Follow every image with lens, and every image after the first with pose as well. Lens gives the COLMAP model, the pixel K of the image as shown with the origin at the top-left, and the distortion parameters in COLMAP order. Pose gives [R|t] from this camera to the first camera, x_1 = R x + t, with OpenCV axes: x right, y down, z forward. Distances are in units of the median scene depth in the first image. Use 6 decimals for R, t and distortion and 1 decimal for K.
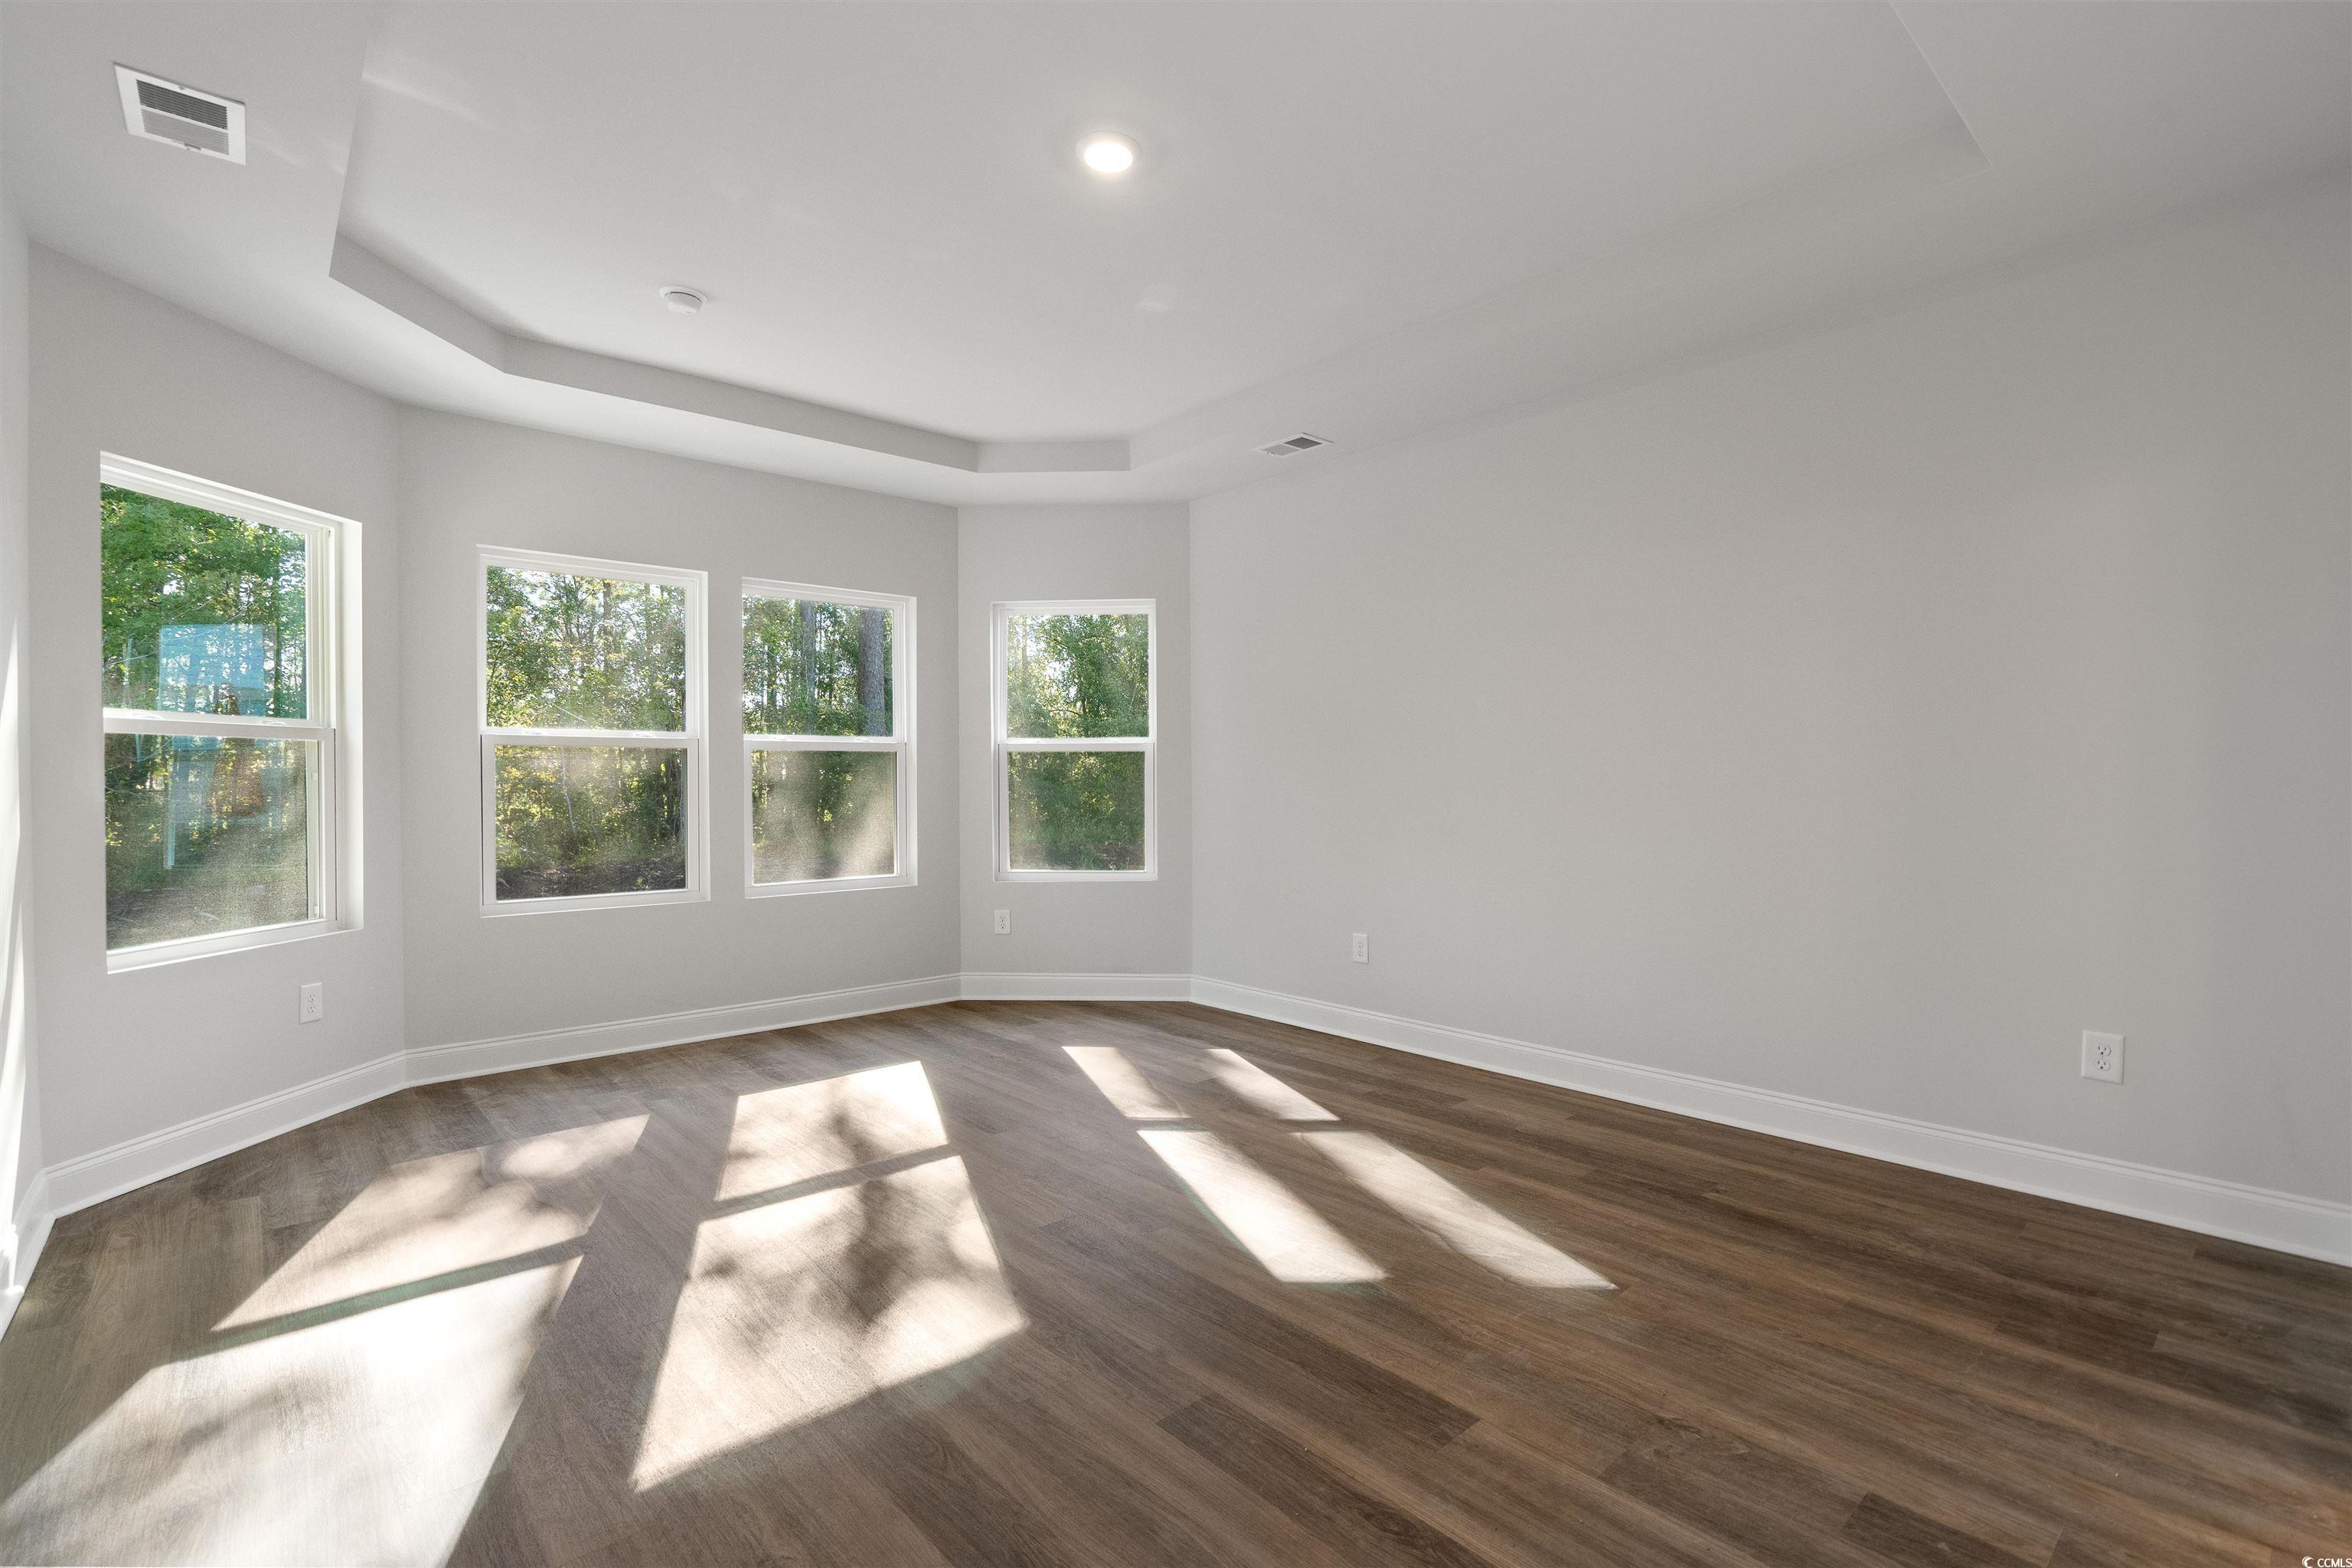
lens RADIAL K [[1069.5, 0, 1199.9], [0, 1069.5, 778.4], [0, 0, 1]] dist [-0.001813, -0.000309]
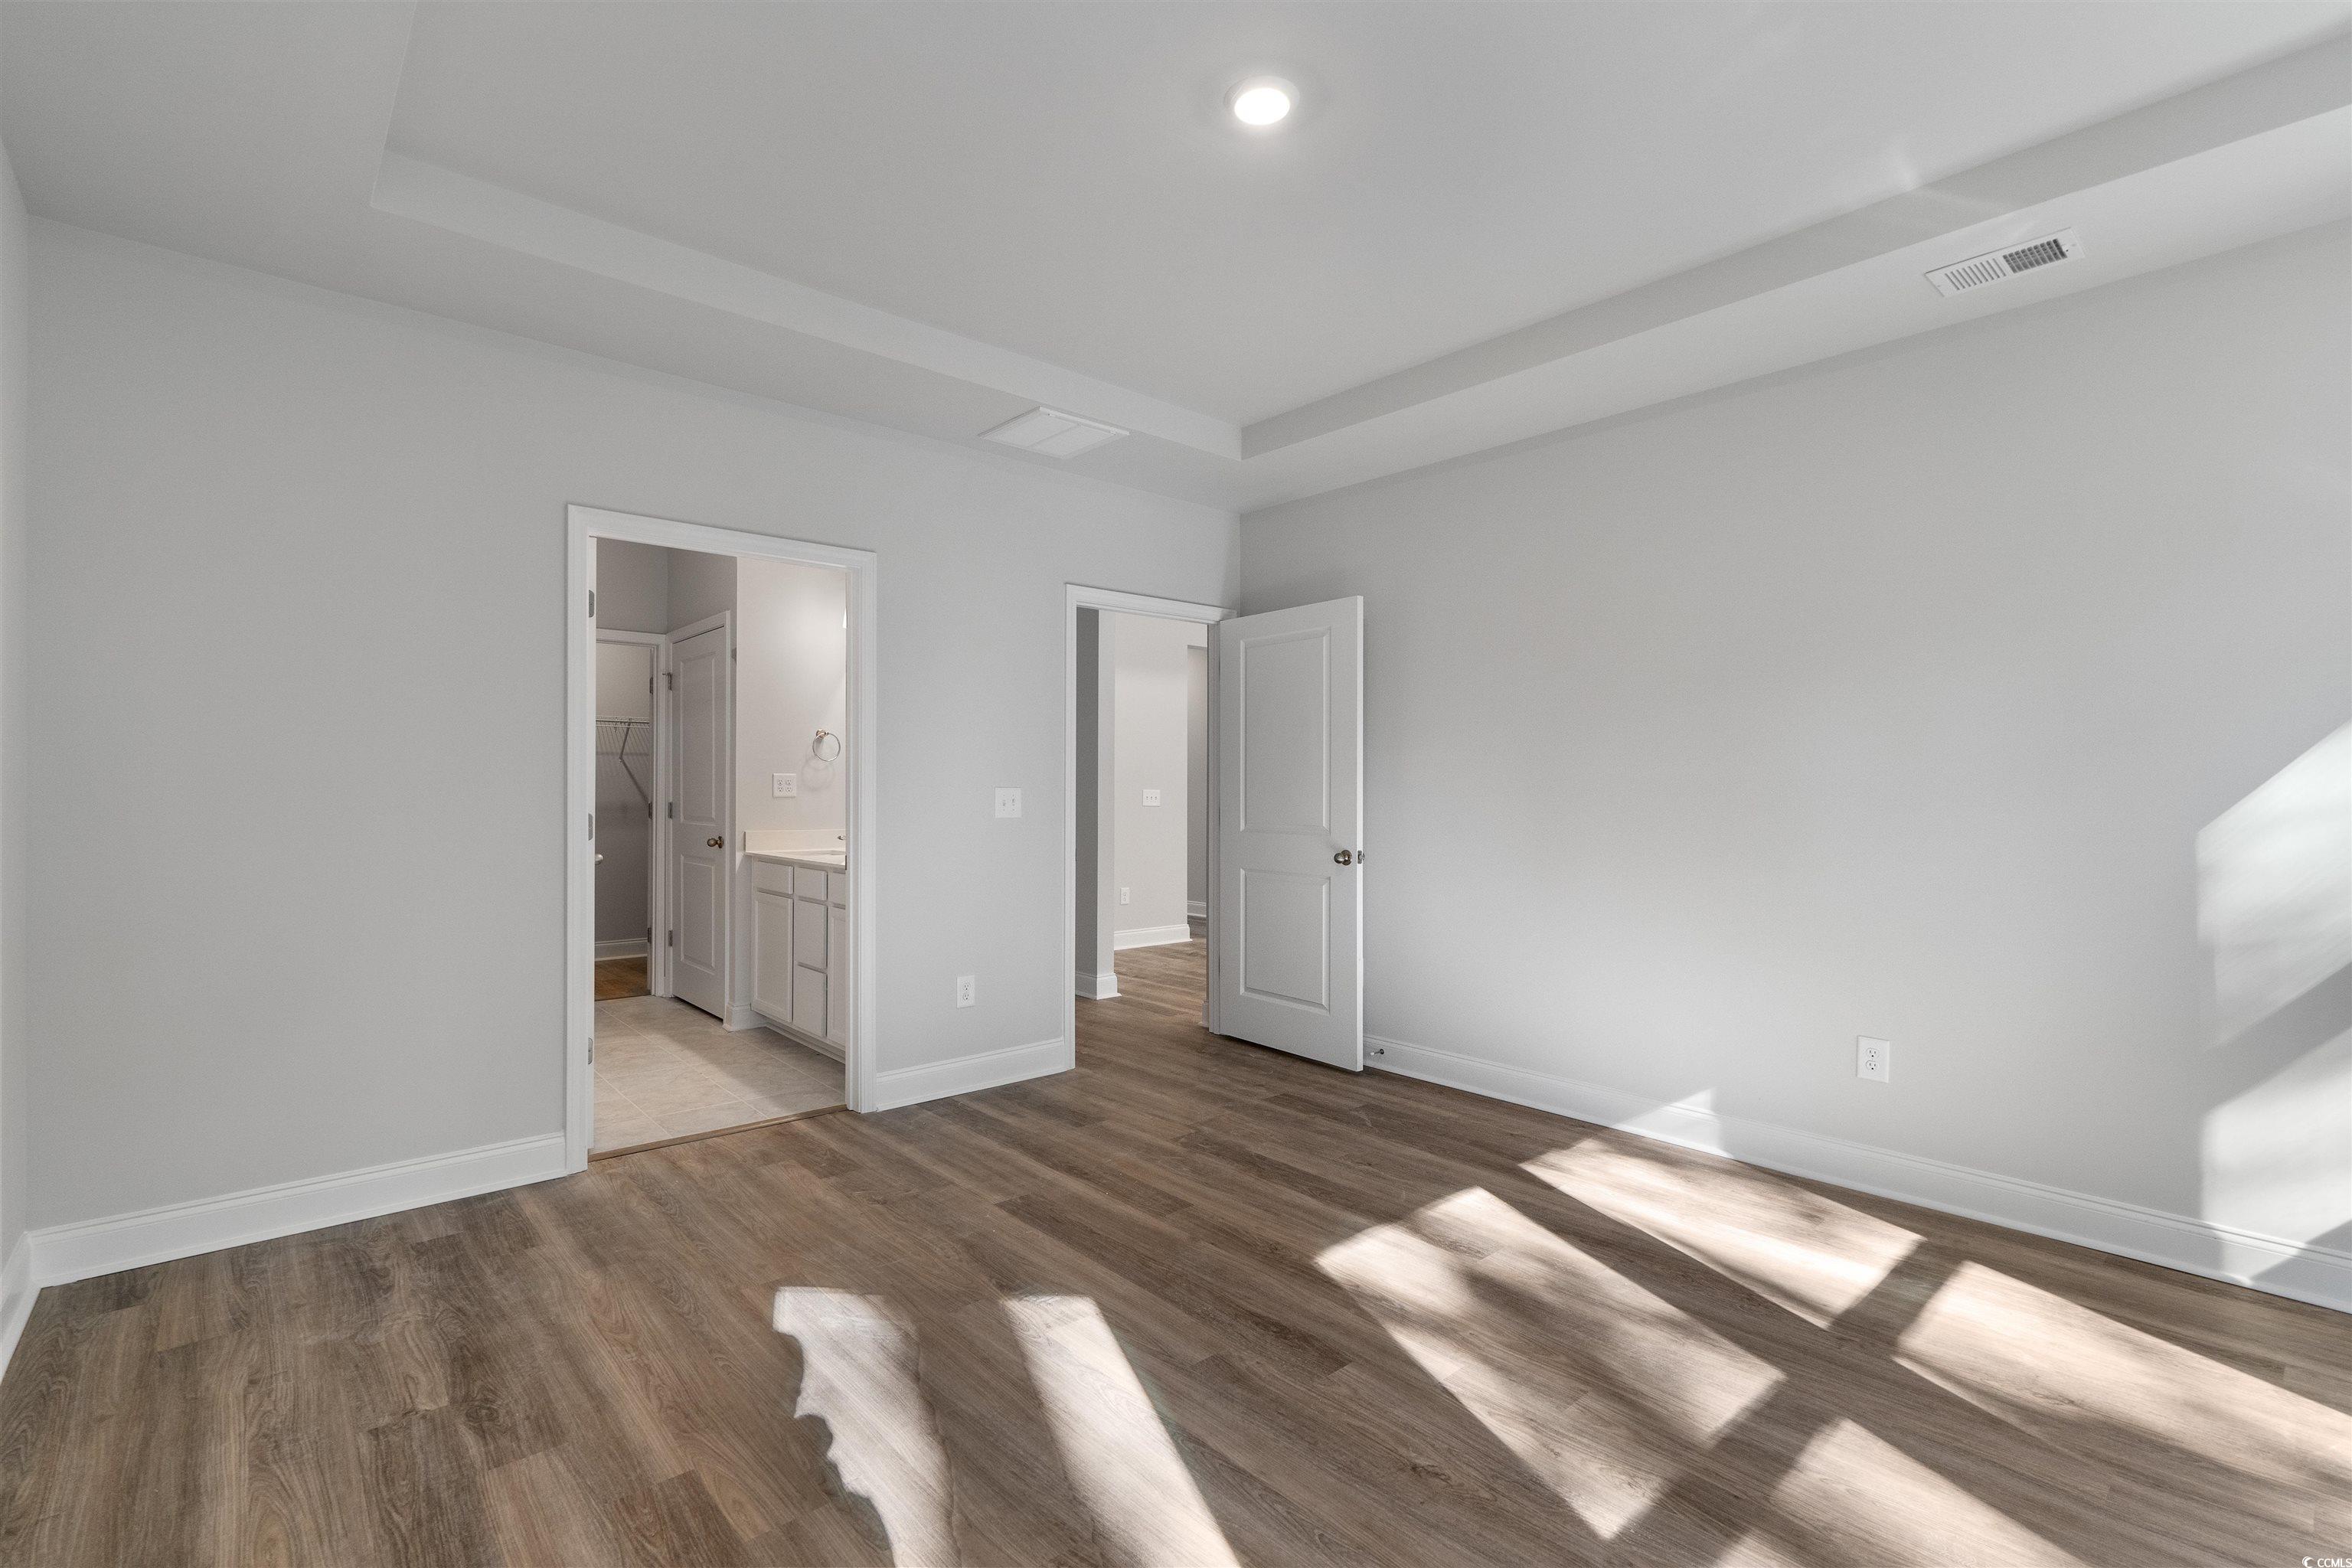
lens RADIAL K [[1069.5, 0, 1186.9], [0, 1069.5, 788.0], [0, 0, 1]] dist [-0.001813, -0.000309]
pose [[-0.999937, 0.000248, 0.011256, -0.030361], [0.000267, 0.999999, 0.001620, -0.021344], [-0.011255, 0.001623, -0.999935, 1.689976]]
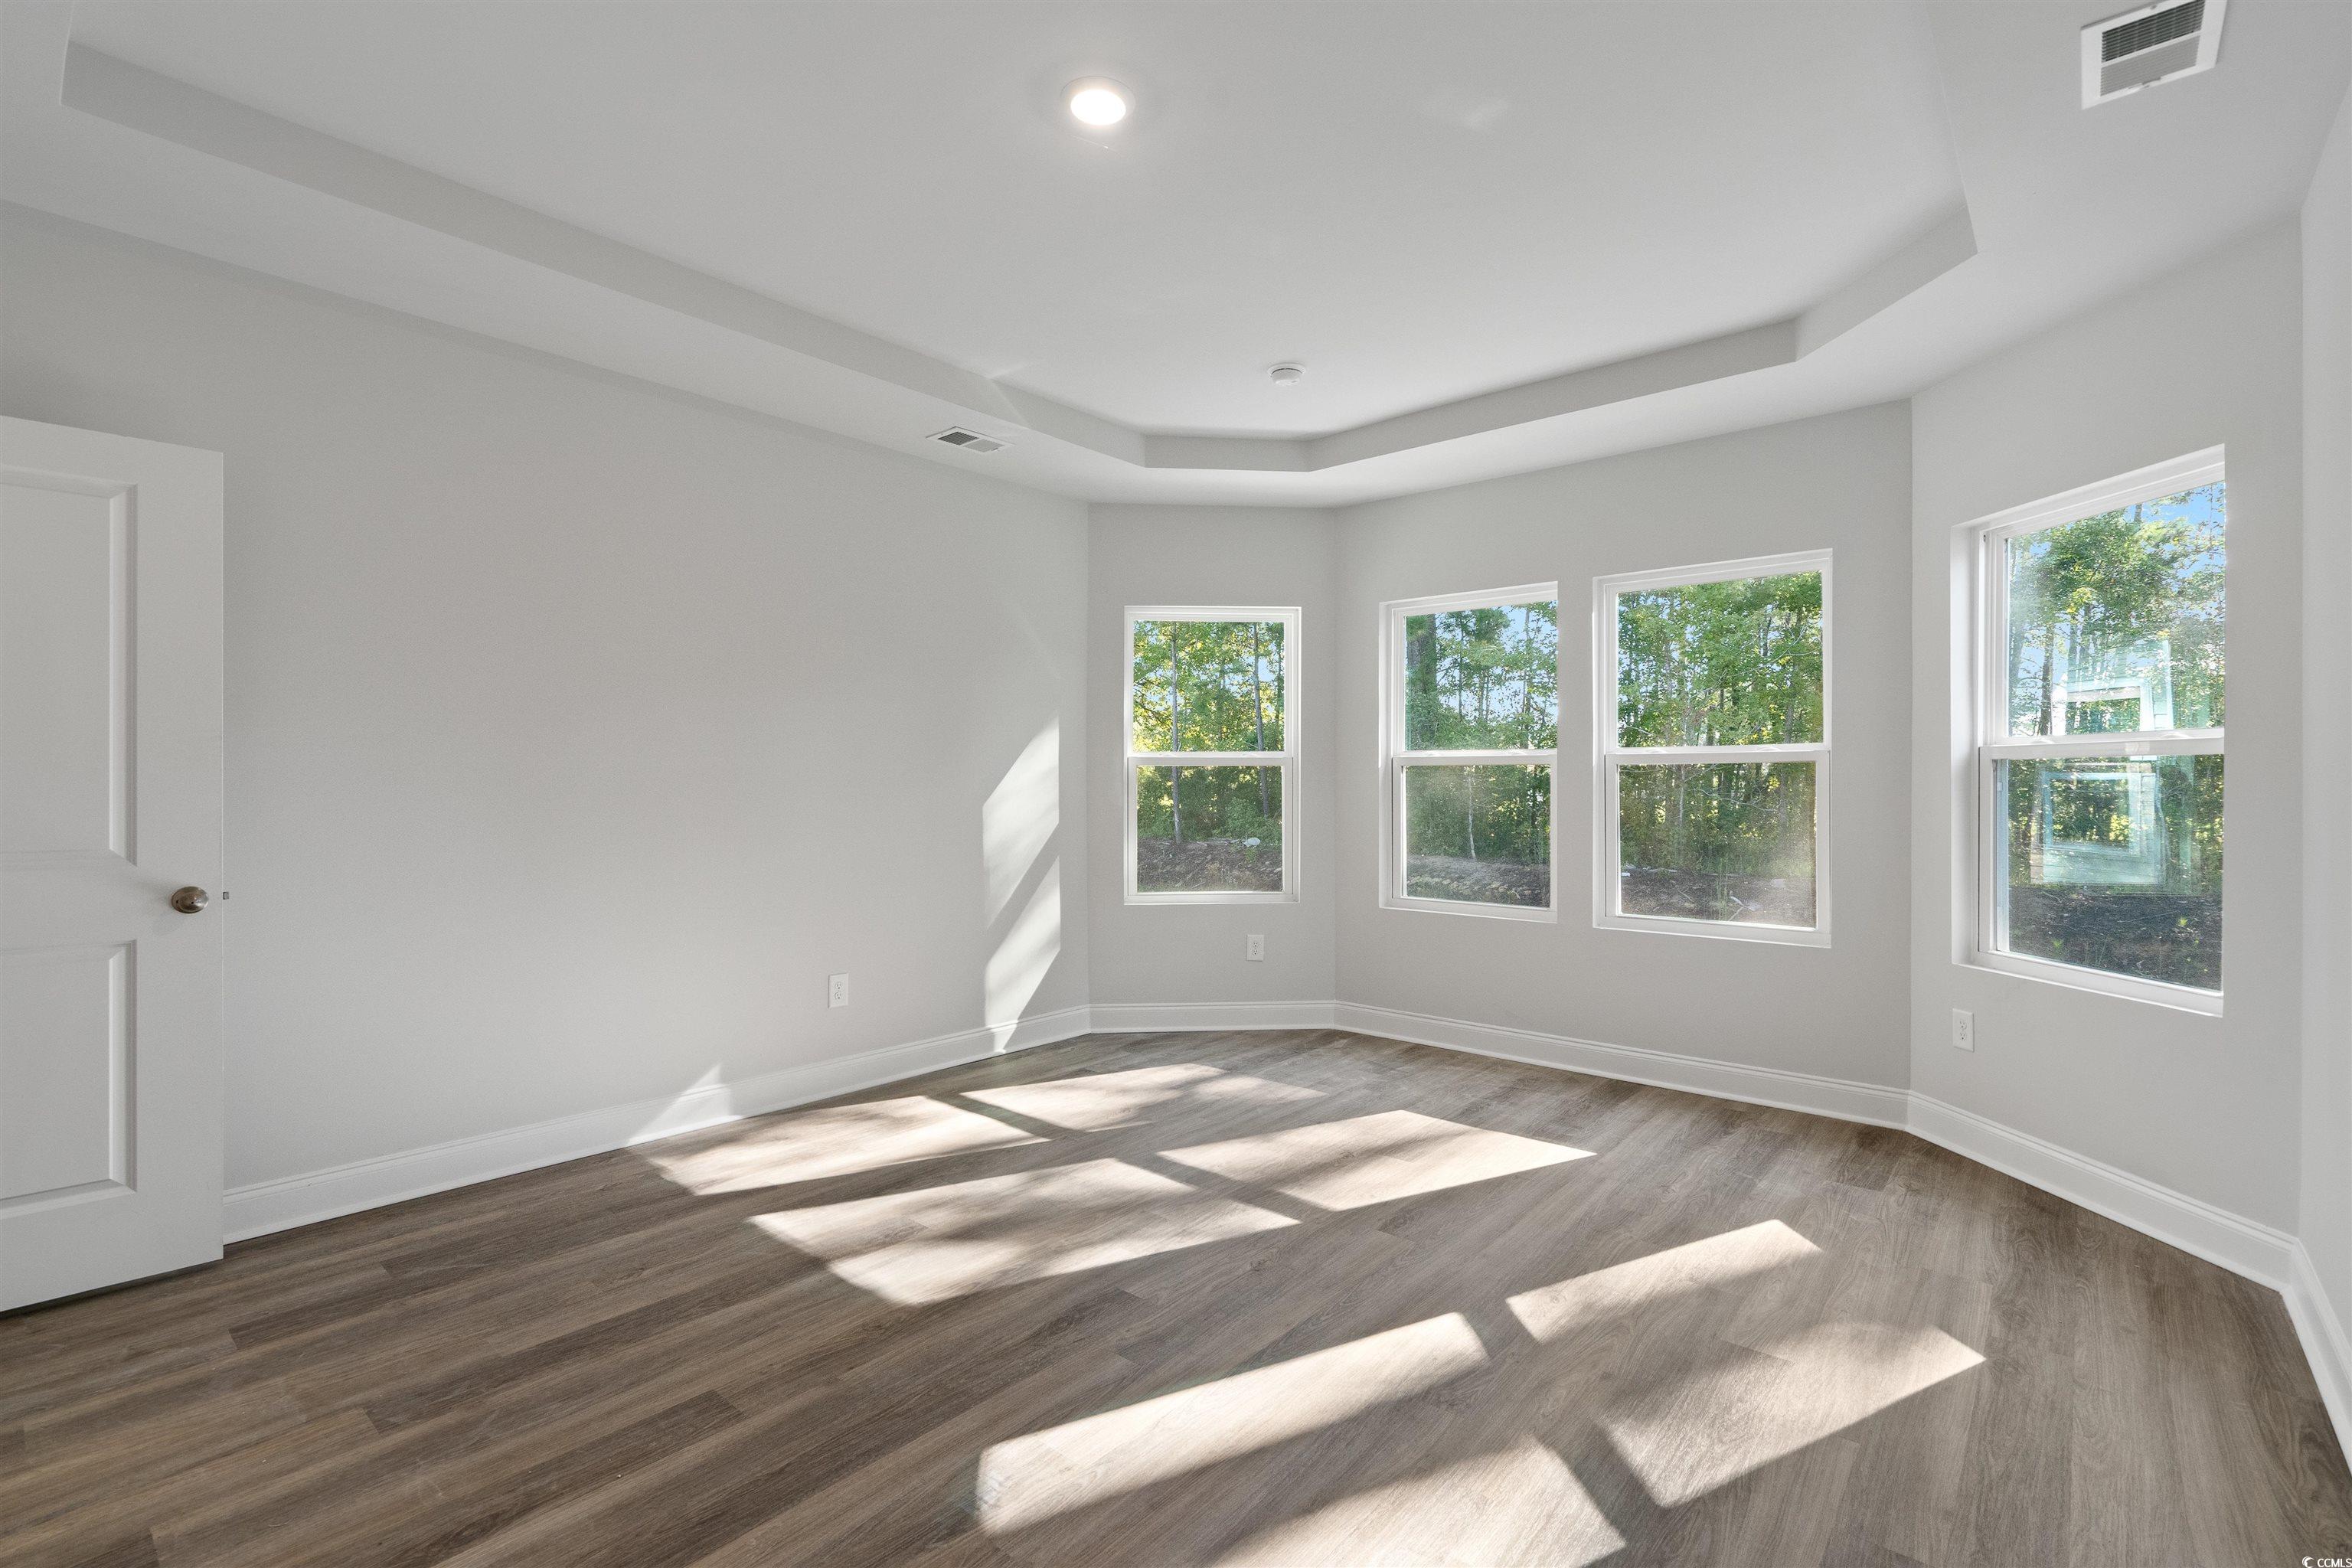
lens RADIAL K [[1069.5, 0, 1172.2], [0, 1069.5, 781.9], [0, 0, 1]] dist [-0.001813, -0.000309]
pose [[0.123081, 0.003468, -0.992391, 0.722408], [-0.003904, 0.999988, 0.003010, -0.022883], [0.992389, 0.003504, 0.123093, 0.861254]]
